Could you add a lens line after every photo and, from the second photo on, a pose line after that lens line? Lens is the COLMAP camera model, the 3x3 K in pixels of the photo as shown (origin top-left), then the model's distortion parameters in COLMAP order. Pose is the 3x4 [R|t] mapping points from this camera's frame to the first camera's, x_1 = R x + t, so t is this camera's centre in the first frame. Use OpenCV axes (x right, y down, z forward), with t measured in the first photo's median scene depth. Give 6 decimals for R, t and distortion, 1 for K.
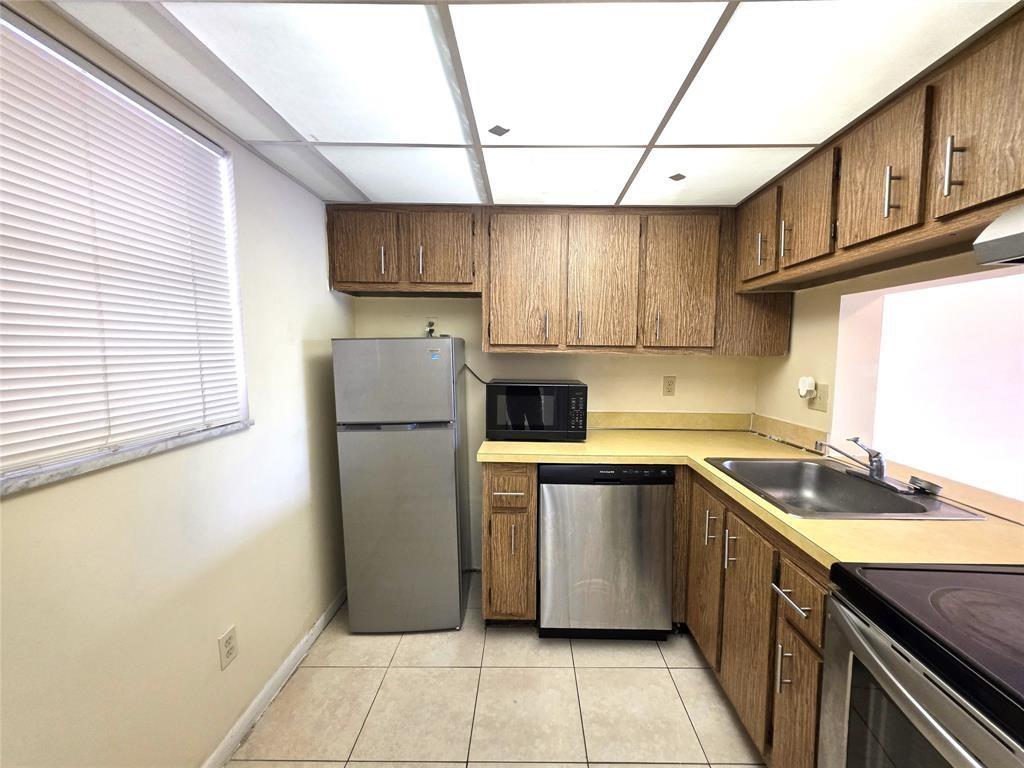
lens RADIAL K [[408.2, 0, 530.5], [0, 408.2, 381.9], [0, 0, 1]] dist [-0.000539, -0.000137]
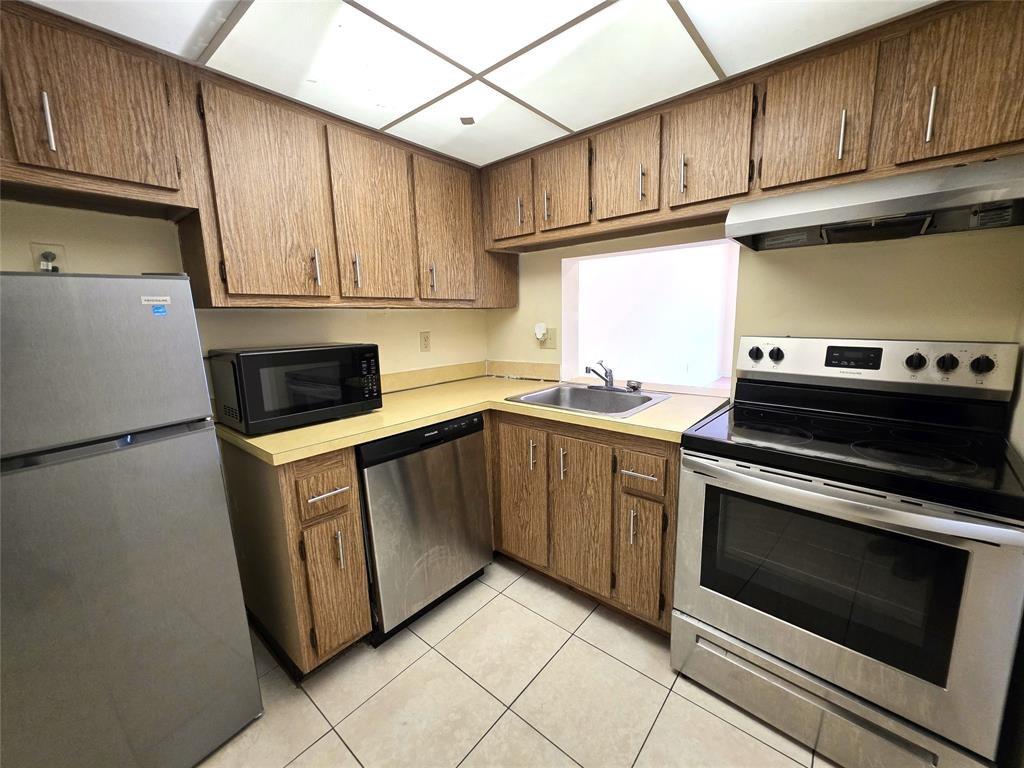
lens RADIAL K [[408.2, 0, 516.4], [0, 408.2, 381.8], [0, 0, 1]] dist [-0.000539, -0.000137]
pose [[0.630175, -0.146637, 0.762481, -0.356909], [0.089545, 0.989178, 0.116228, 0.013531], [-0.771273, -0.004968, 0.636485, 0.247958]]
